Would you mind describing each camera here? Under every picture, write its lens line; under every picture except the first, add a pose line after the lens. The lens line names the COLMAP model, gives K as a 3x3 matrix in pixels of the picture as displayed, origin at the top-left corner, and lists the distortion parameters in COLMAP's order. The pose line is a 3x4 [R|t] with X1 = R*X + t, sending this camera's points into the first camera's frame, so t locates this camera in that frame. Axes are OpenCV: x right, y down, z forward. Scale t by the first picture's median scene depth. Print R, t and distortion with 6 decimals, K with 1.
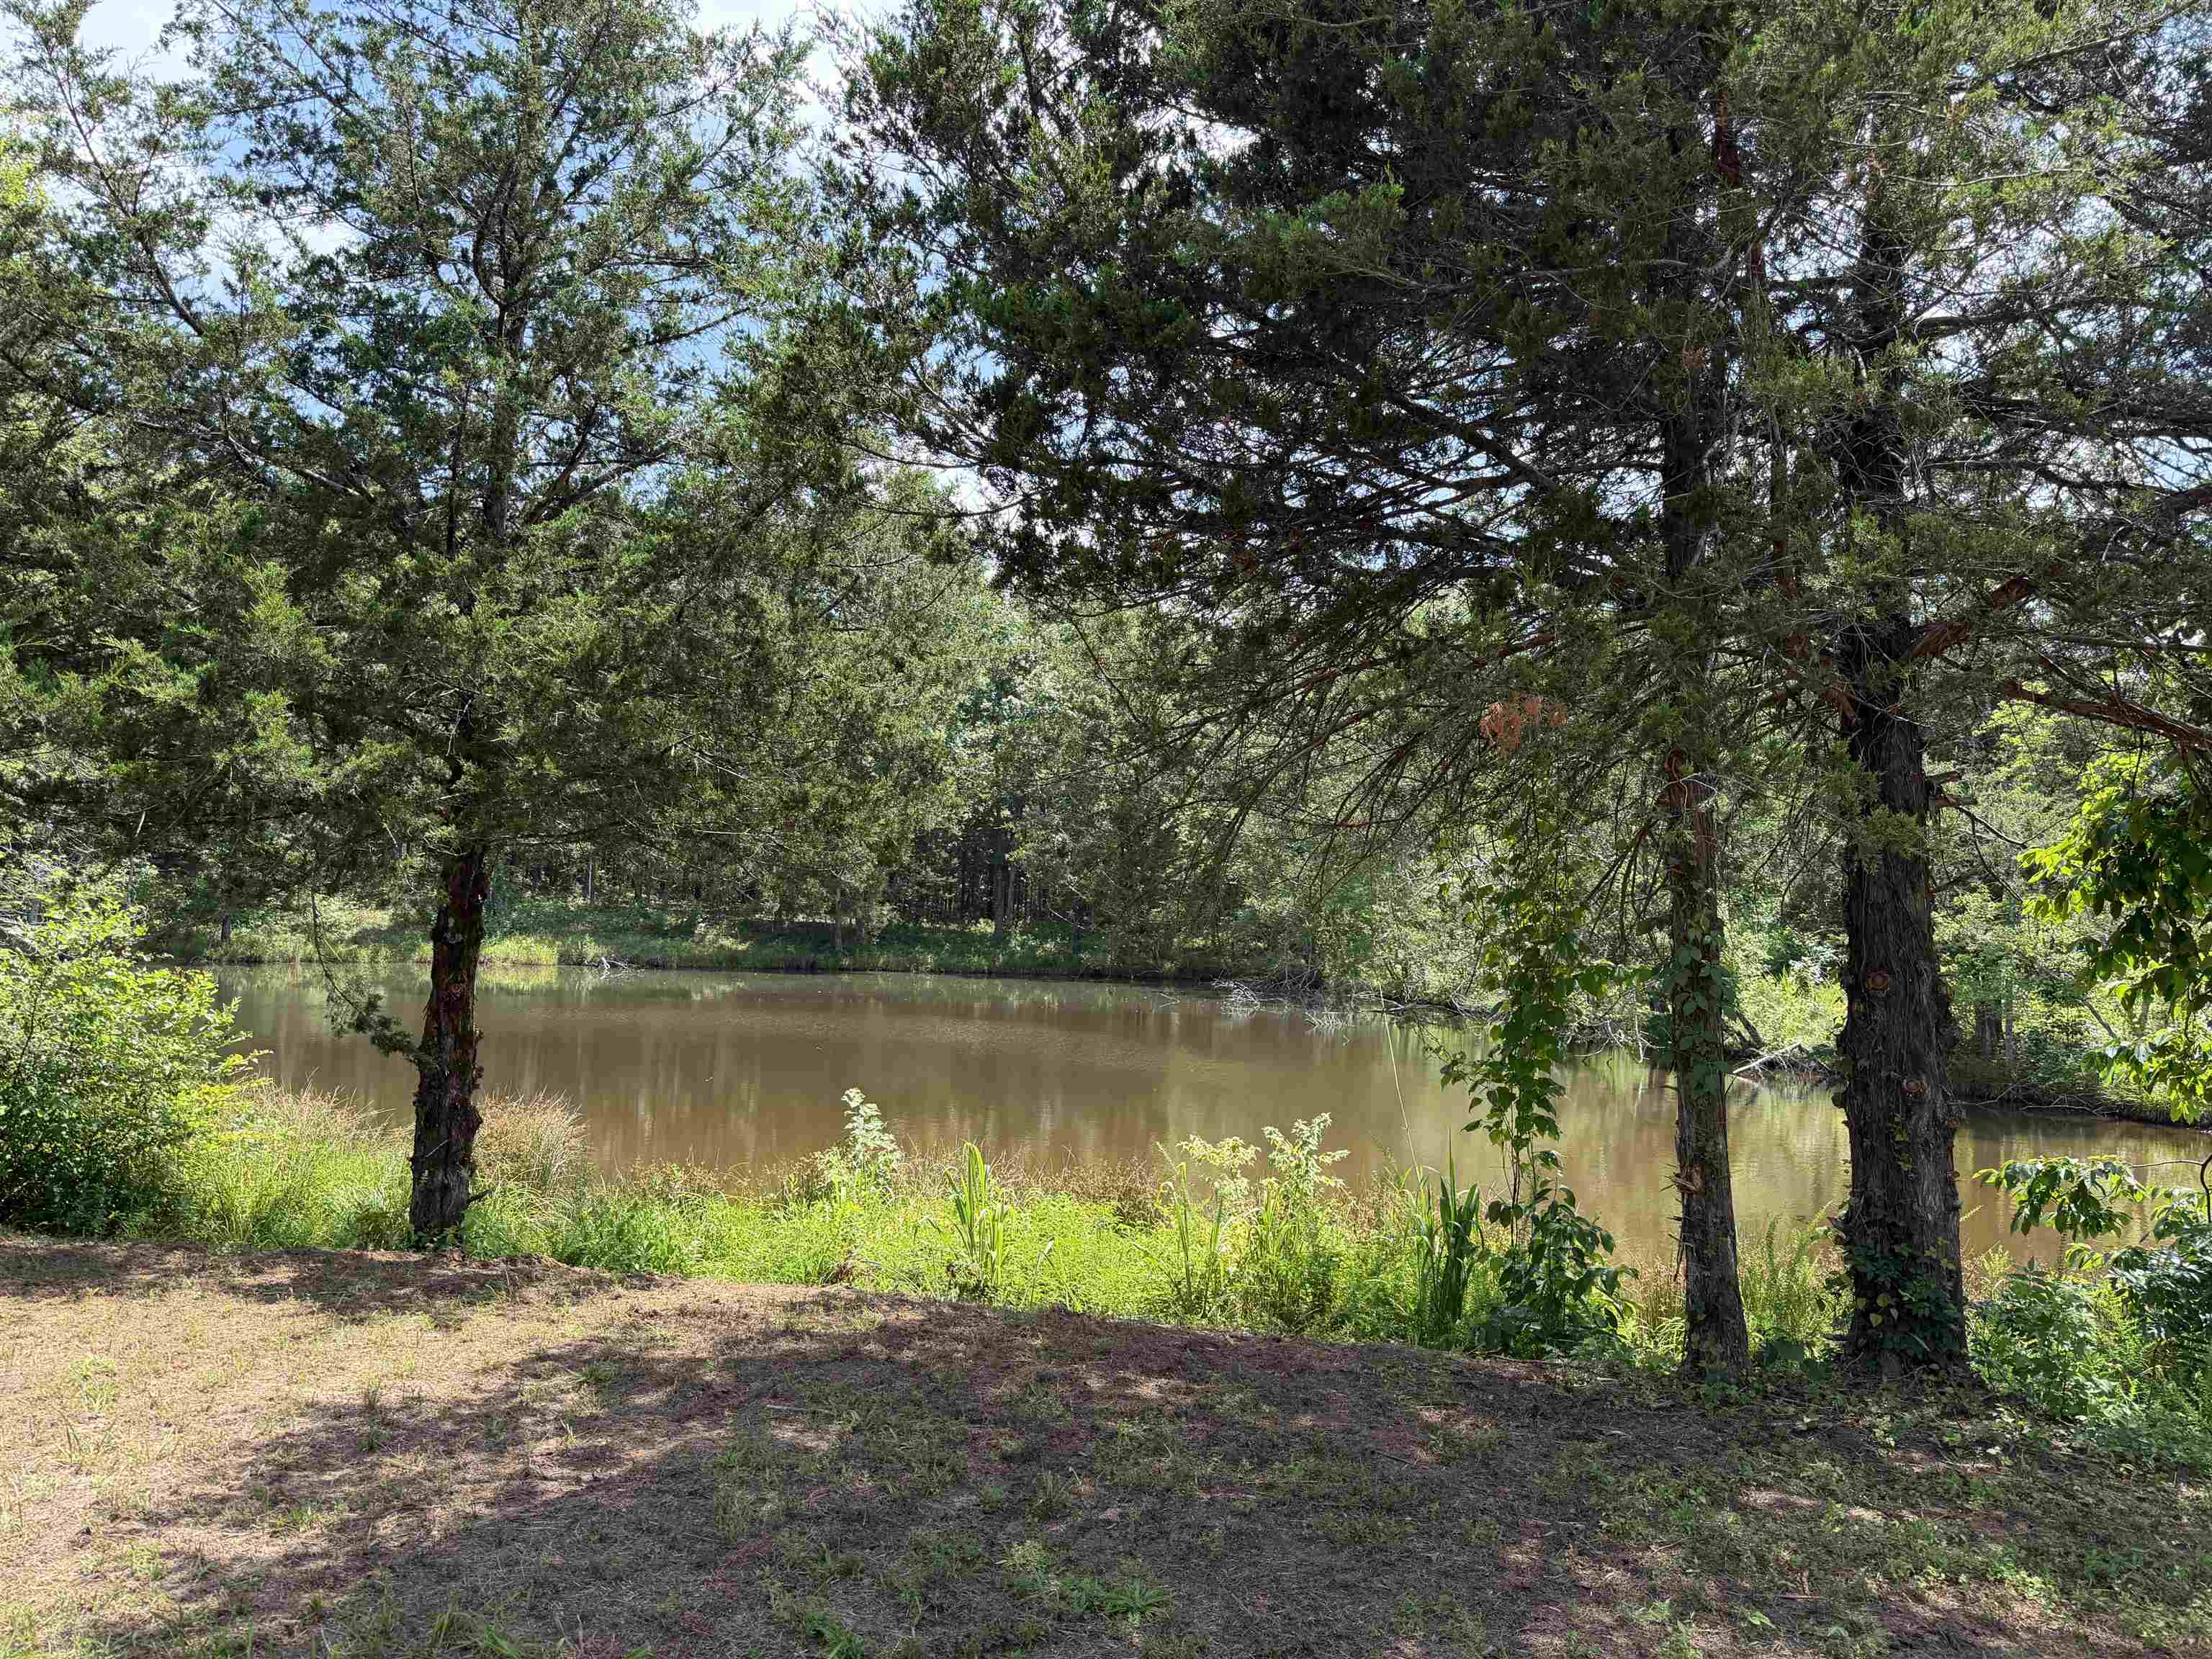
lens RADIAL K [[1542.1, 0, 1106.0], [0, 1542.1, 829.5], [0, 0, 1]] dist [0.003543, -0.001659]
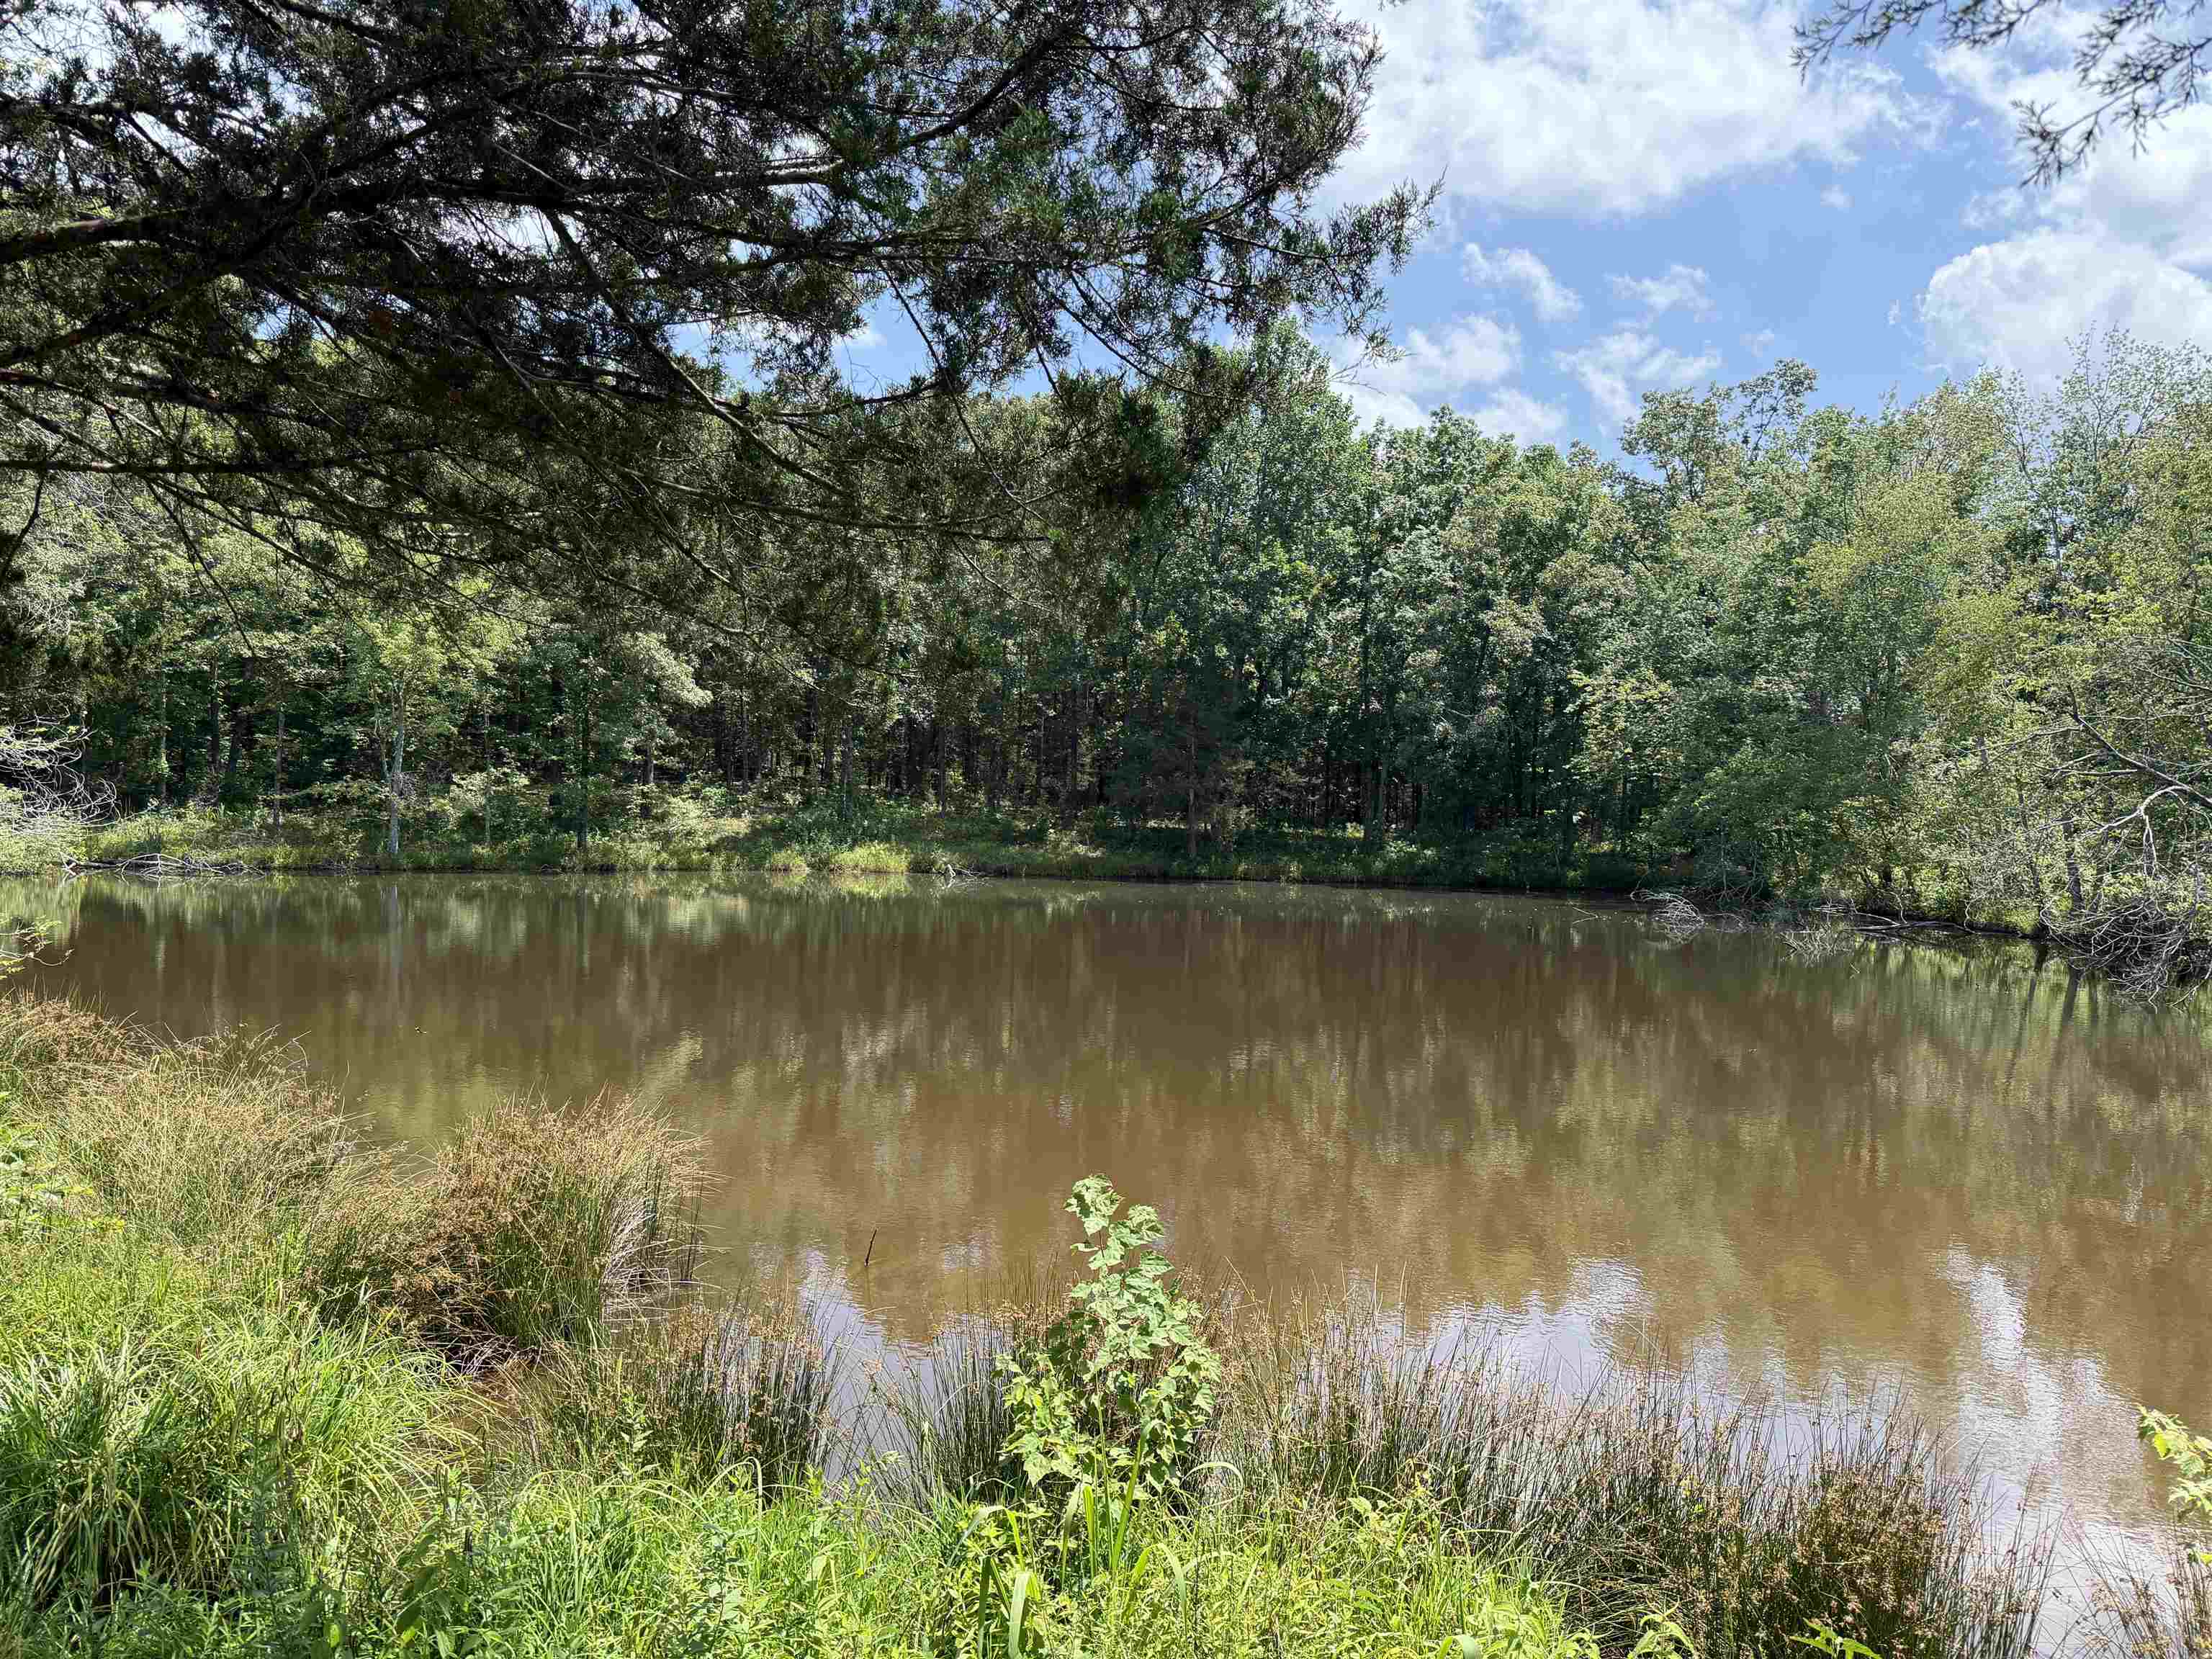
lens RADIAL K [[1542.1, 0, 1106.0], [0, 1542.1, 829.5], [0, 0, 1]] dist [0.003543, -0.001659]
pose [[0.972590, -0.007119, -0.232417, -0.011031], [0.020813, 0.998184, 0.056523, 0.009196], [0.231593, -0.059811, 0.970972, 0.100514]]
